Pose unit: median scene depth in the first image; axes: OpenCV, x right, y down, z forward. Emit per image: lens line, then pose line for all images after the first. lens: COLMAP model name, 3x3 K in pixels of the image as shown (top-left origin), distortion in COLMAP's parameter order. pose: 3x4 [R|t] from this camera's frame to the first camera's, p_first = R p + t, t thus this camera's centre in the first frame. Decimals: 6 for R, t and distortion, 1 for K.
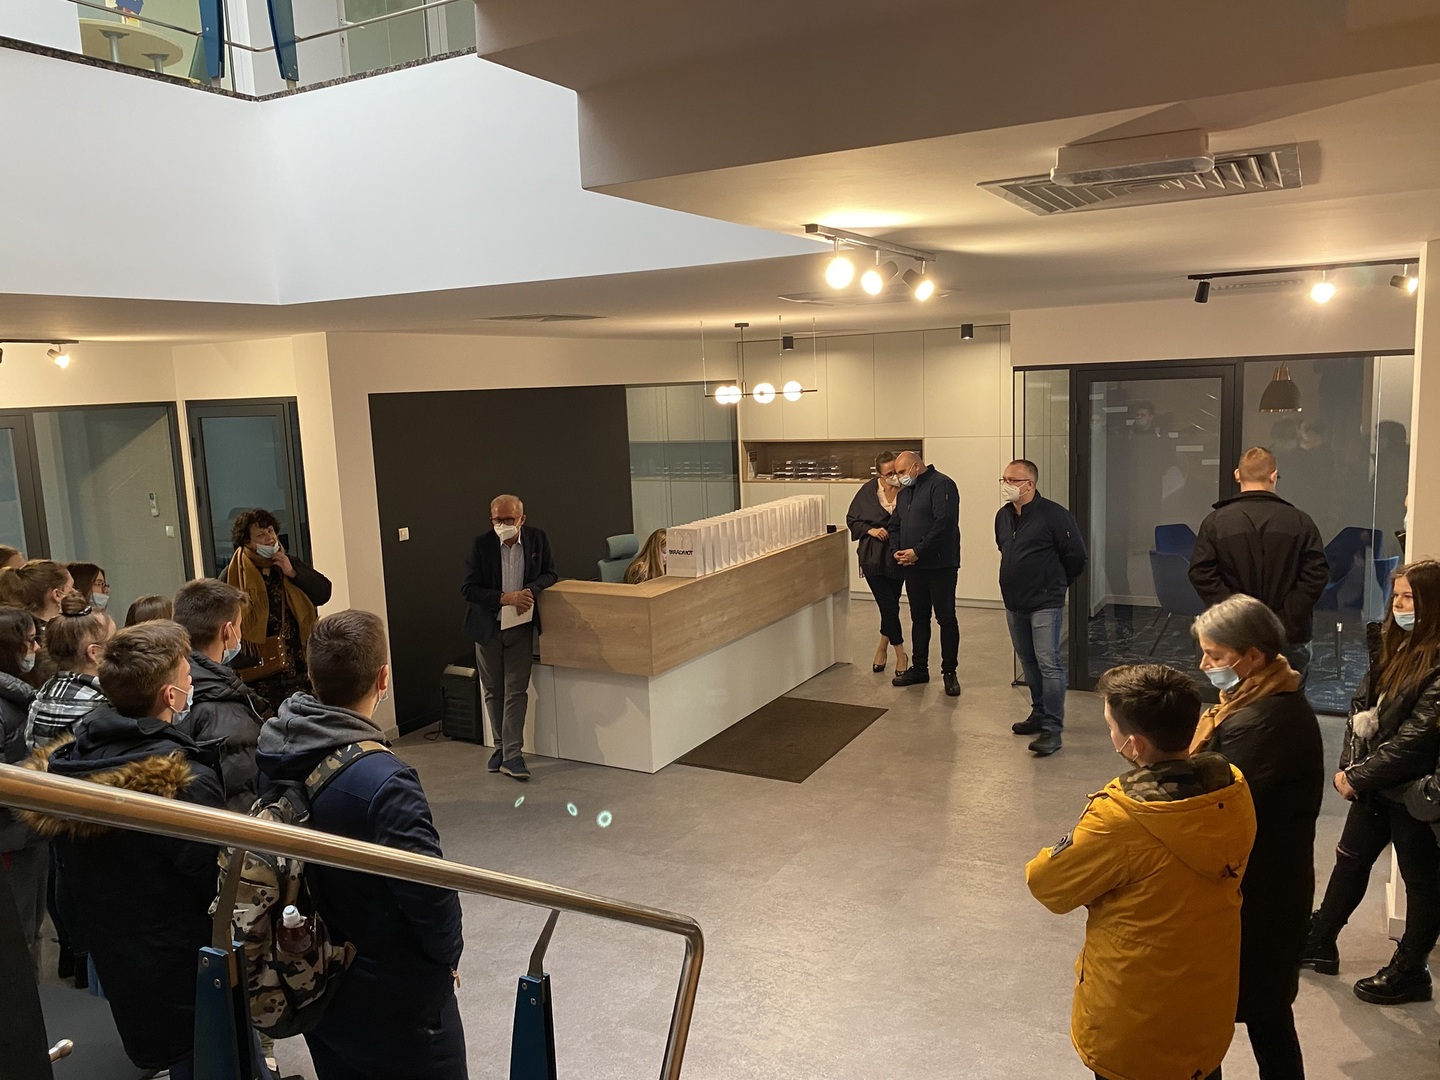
lens RADIAL K [[1104.7, 0, 726.3], [0, 1104.7, 535.3], [0, 0, 1]] dist [-0.052148, 0.064301]
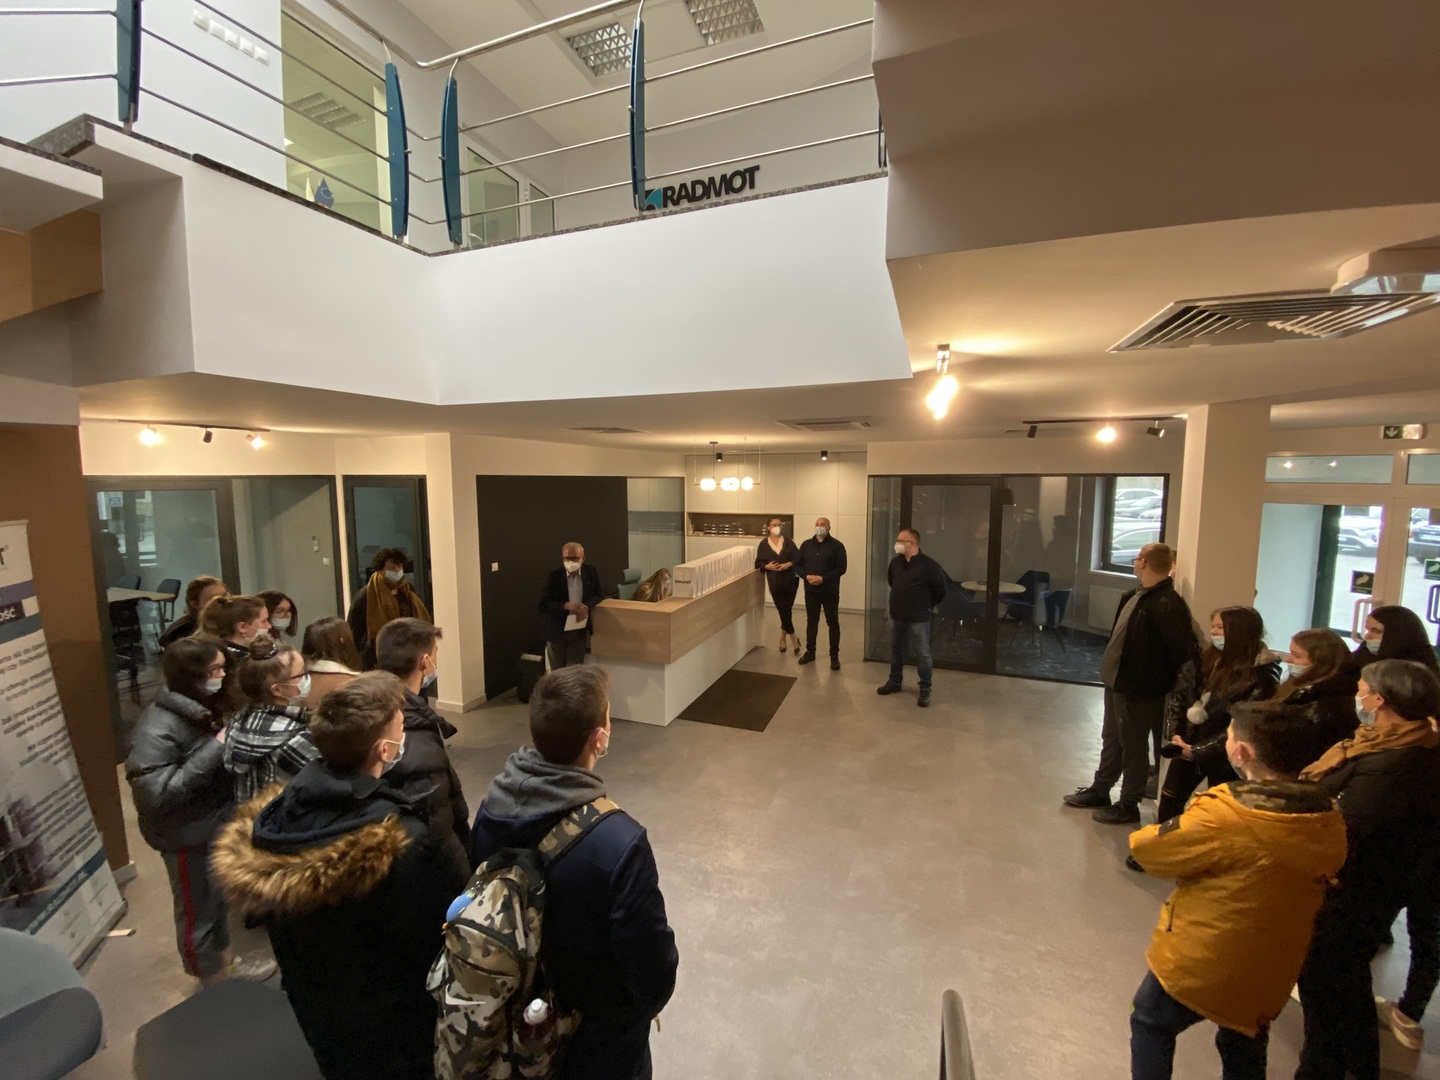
lens RADIAL K [[572.7, 0, 705.5], [0, 572.7, 532.3], [0, 0, 1]] dist [-0.009326, -0.001000]
pose [[0.989628, 0.022808, 0.141833, -0.129906], [-0.015682, 0.998567, -0.051161, -0.014760], [-0.142797, 0.048406, 0.988568, 0.187463]]
